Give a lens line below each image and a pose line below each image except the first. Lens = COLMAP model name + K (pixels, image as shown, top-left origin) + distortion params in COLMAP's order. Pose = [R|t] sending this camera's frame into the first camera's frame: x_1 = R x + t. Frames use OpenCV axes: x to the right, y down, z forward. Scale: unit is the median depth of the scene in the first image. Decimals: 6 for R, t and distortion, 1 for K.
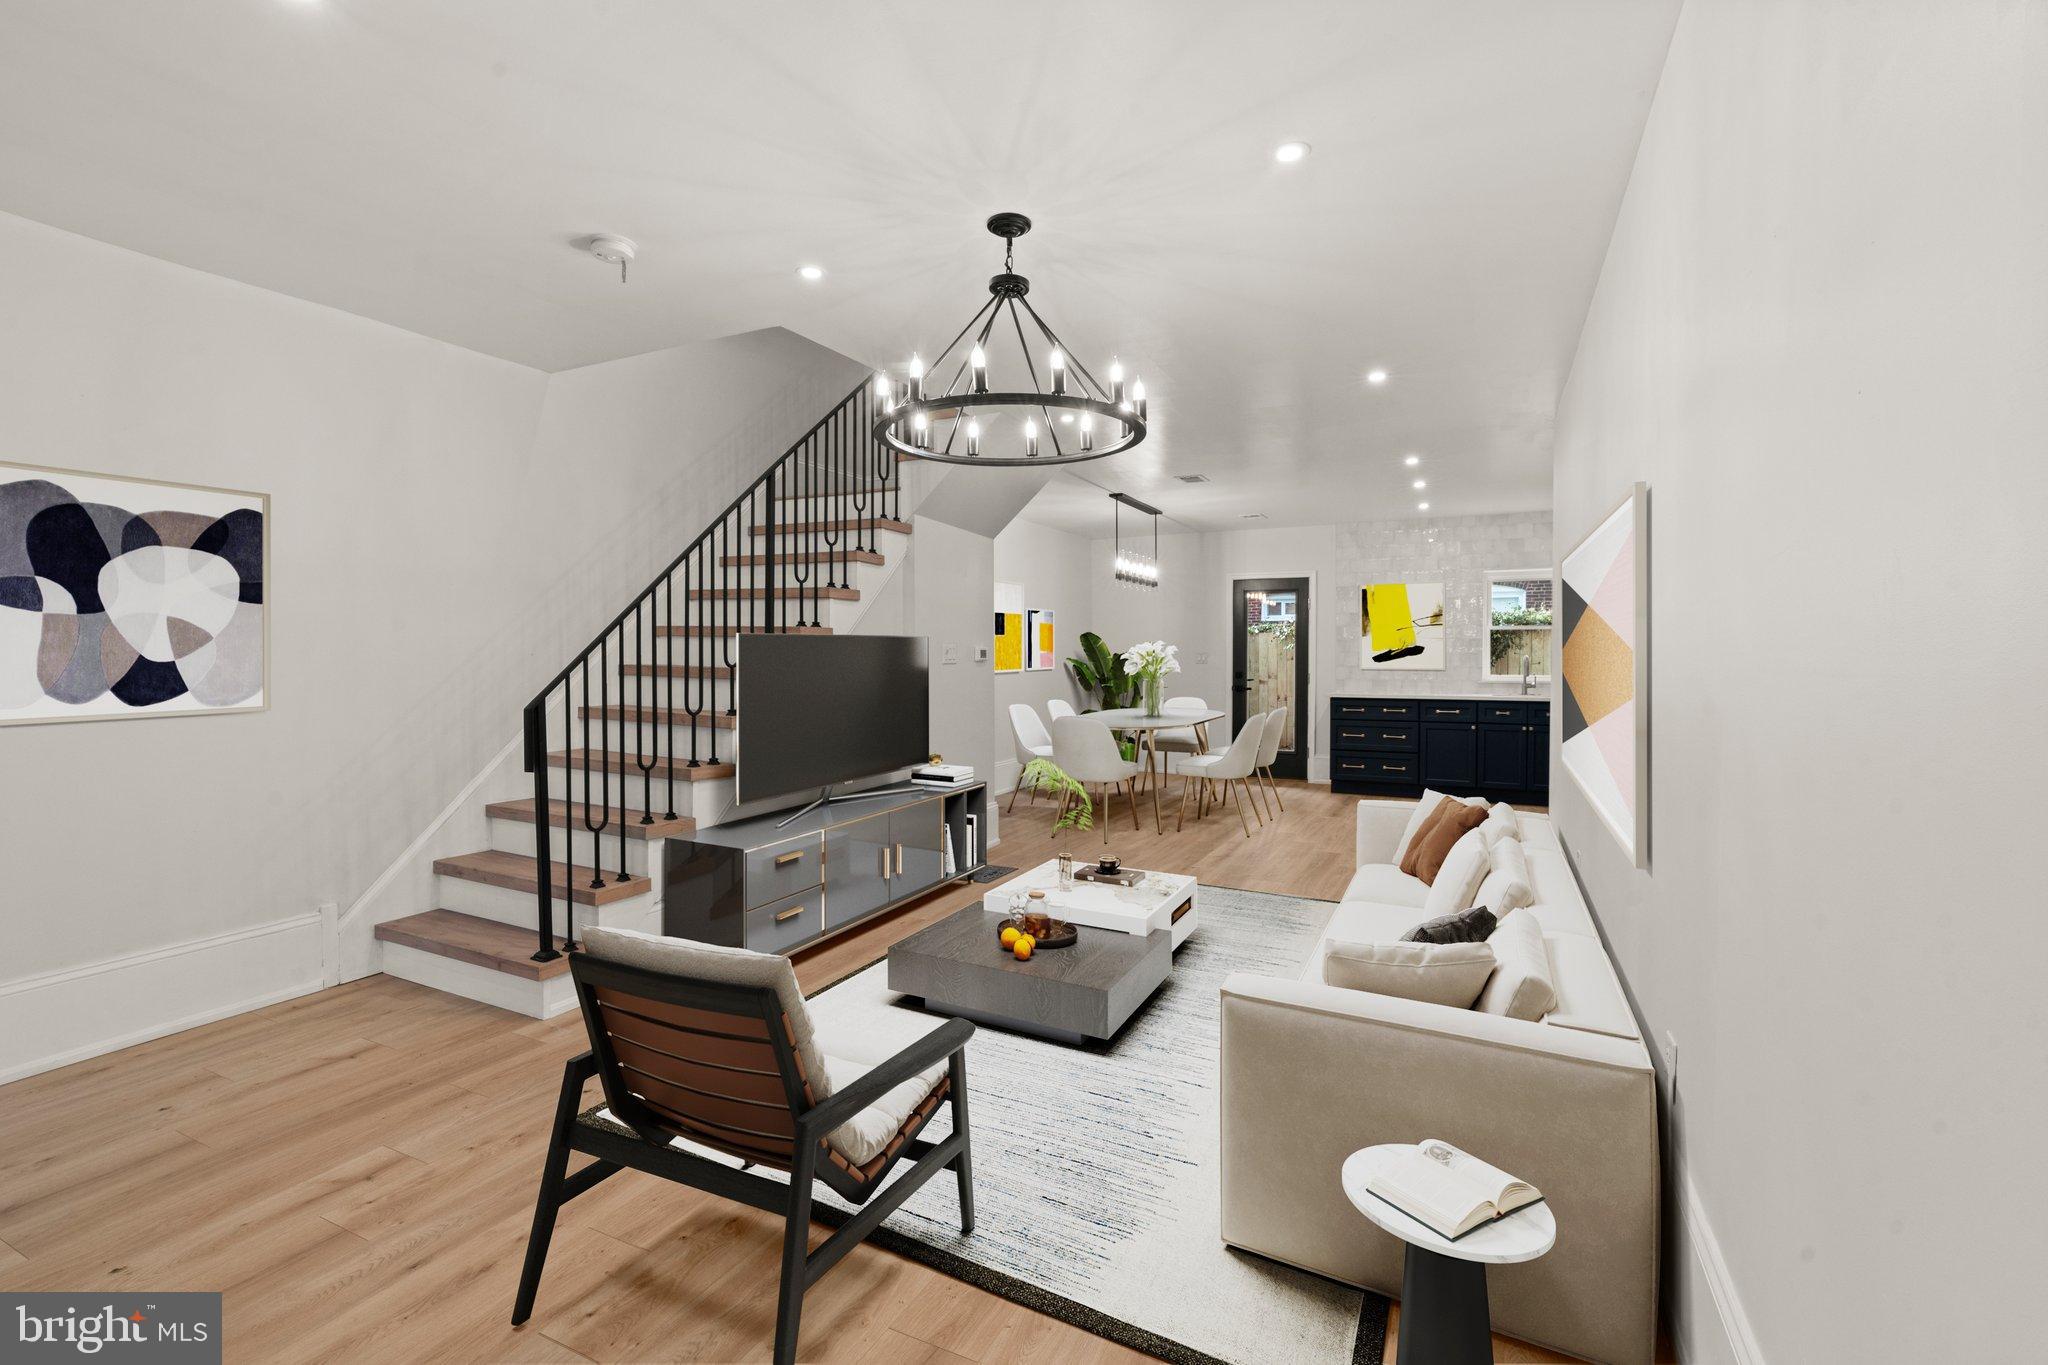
lens RADIAL K [[940.0, 0, 1024.0], [0, 940.0, 682.5], [0, 0, 1]] dist [-0.001308, 0.000083]
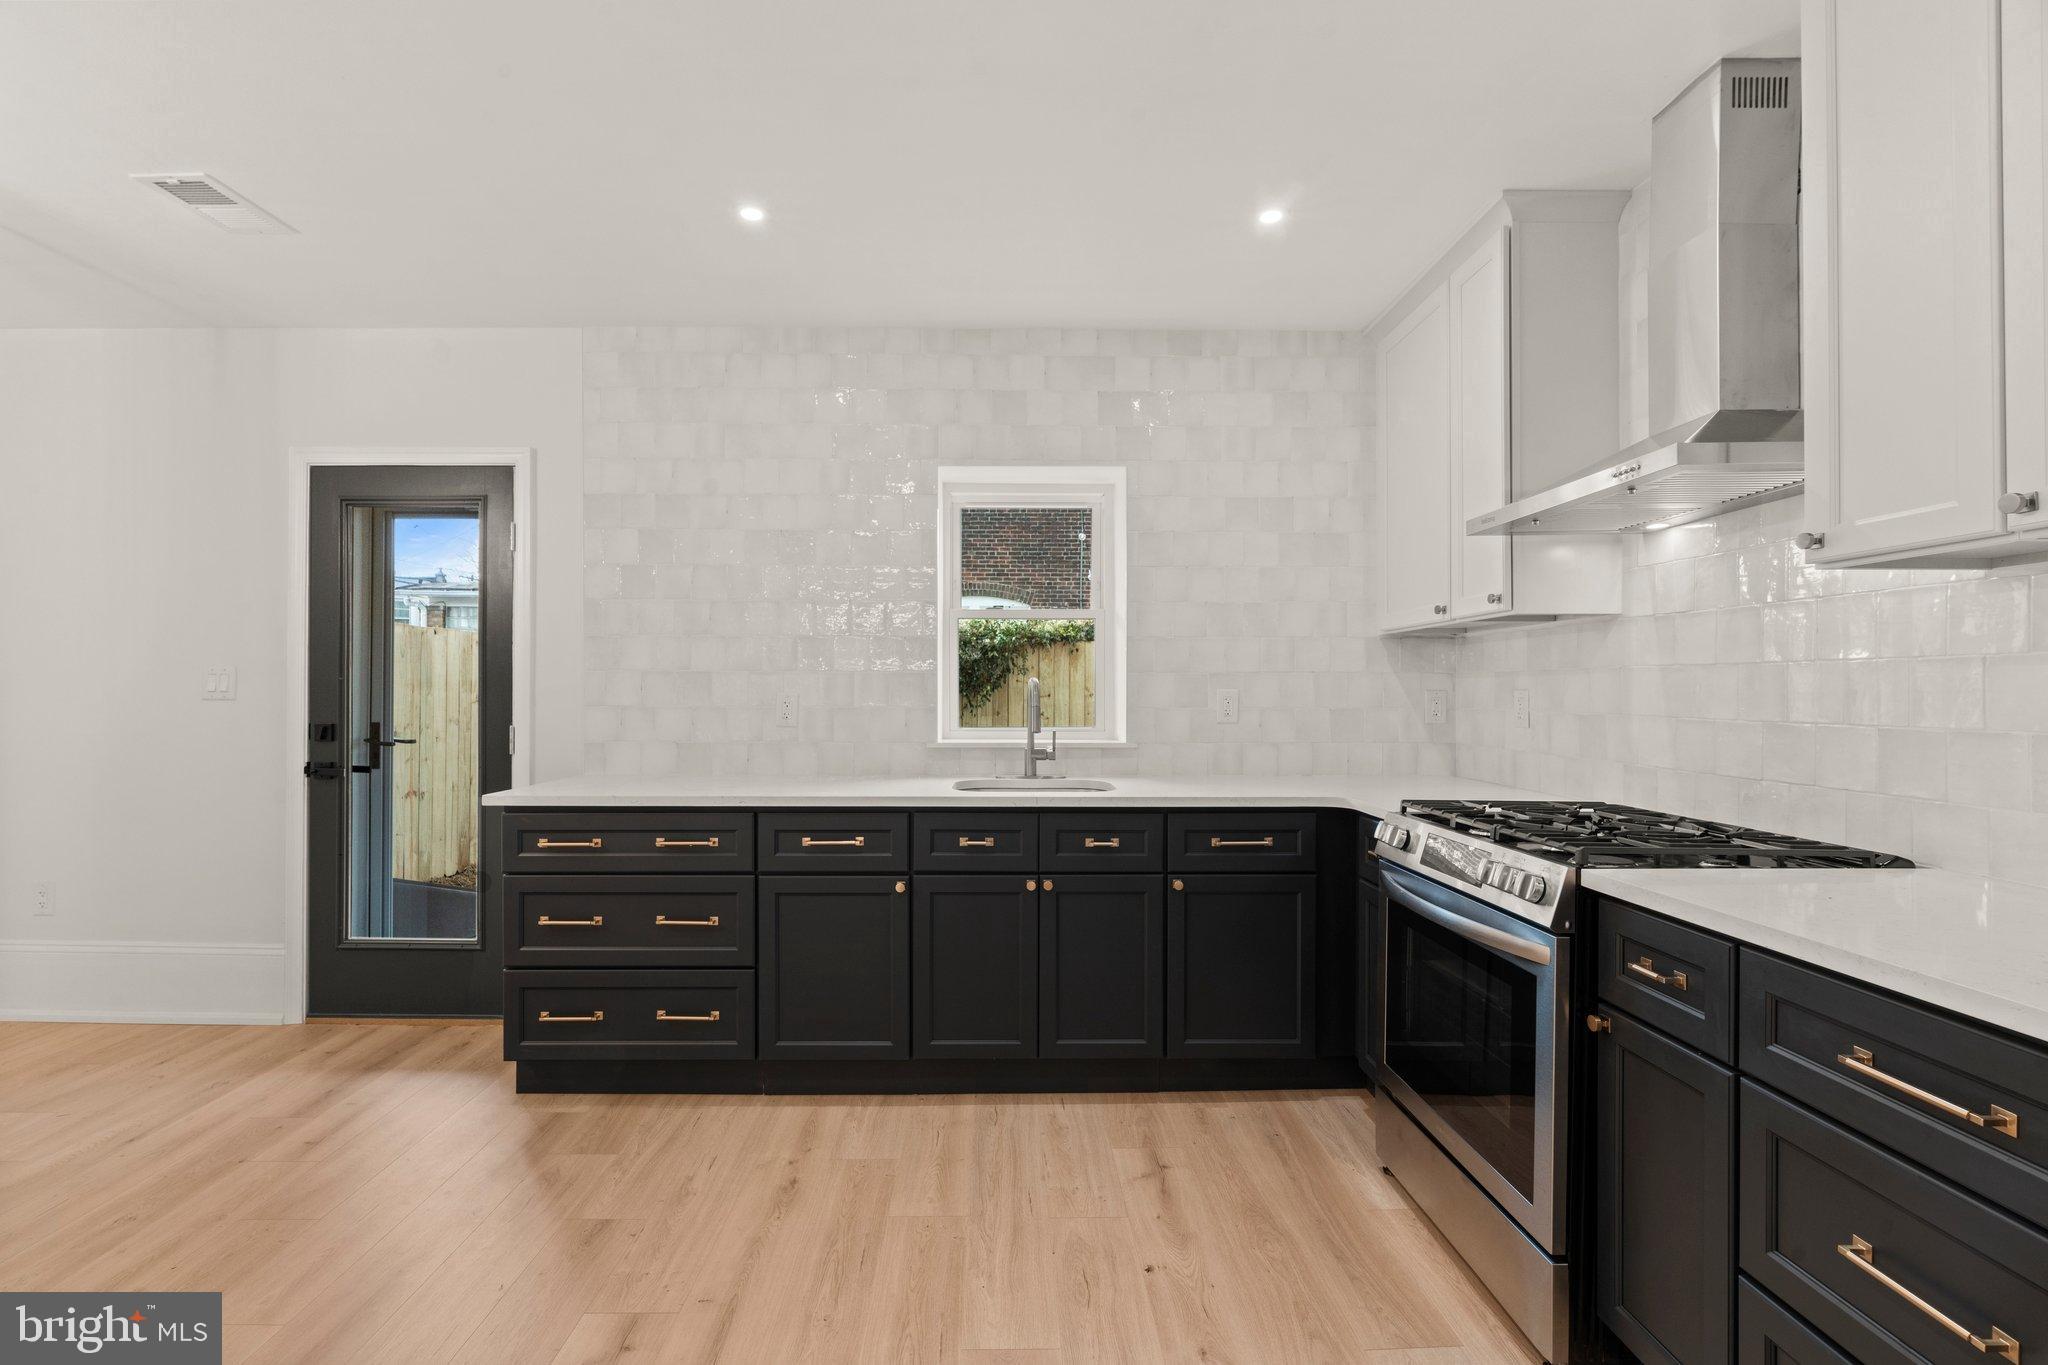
lens RADIAL K [[940.0, 0, 1024.0], [0, 940.0, 682.5], [0, 0, 1]] dist [-0.001308, 0.000083]
pose [[0.885655, 0.005570, 0.464310, 0.340222], [0.009136, 0.999525, -0.029417, -0.015899], [-0.464253, 0.030295, 0.885184, 0.638755]]
